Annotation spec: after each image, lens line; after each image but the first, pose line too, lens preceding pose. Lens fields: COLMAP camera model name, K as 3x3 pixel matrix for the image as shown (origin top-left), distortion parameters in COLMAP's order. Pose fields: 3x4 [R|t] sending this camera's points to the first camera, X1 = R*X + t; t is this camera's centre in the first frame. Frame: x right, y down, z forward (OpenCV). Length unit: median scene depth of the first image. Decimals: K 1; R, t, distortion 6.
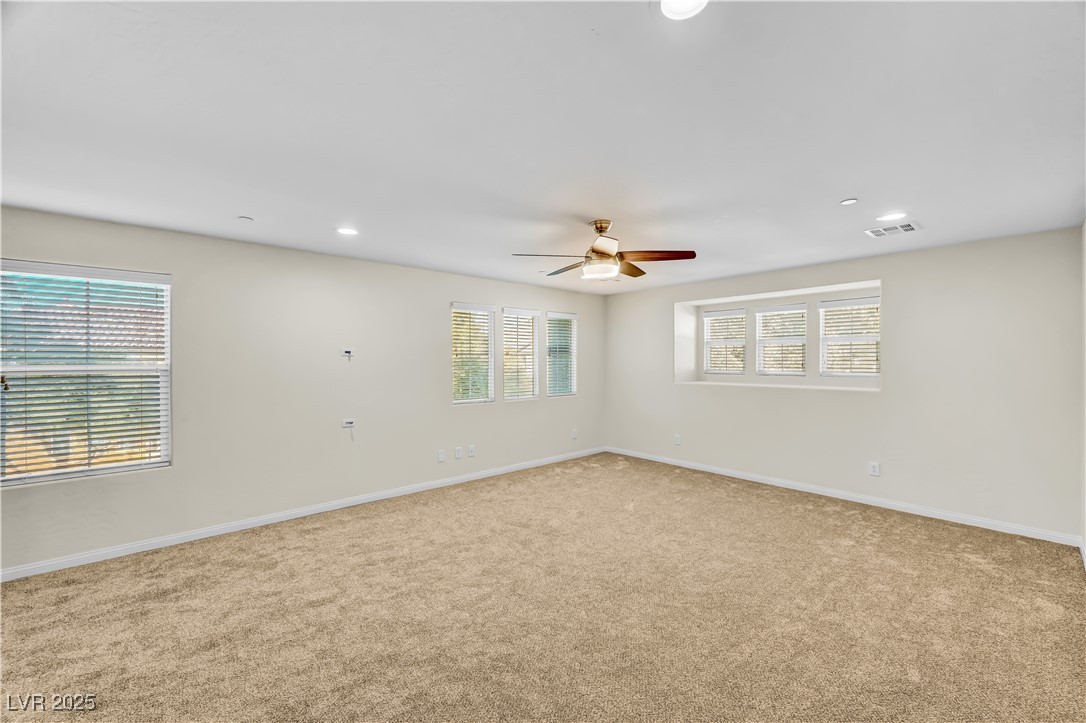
lens RADIAL K [[436.1, 0, 556.2], [0, 436.1, 363.2], [0, 0, 1]] dist [0.003014, -0.000226]
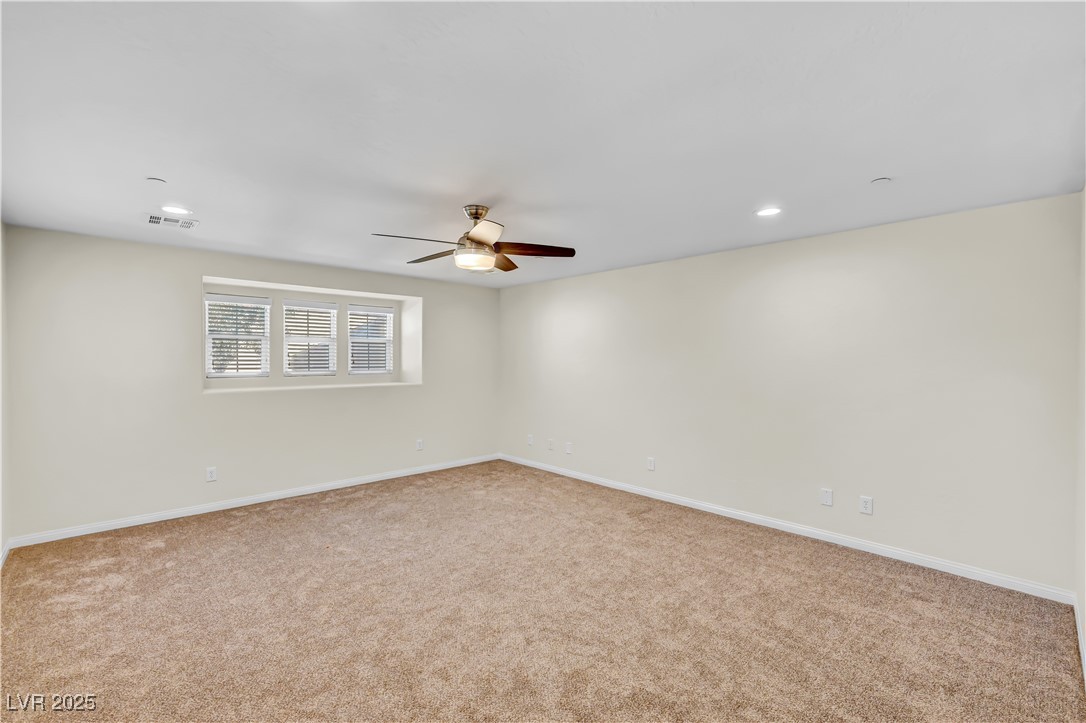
lens RADIAL K [[447.6, 0, 560.1], [0, 447.6, 359.3], [0, 0, 1]] dist [-0.000112, 0.000863]
pose [[0.000881, 0.005129, 0.999986, -0.610633], [0.011152, 0.999925, -0.005138, 0.004774], [-0.999937, 0.011156, 0.000824, 0.621270]]
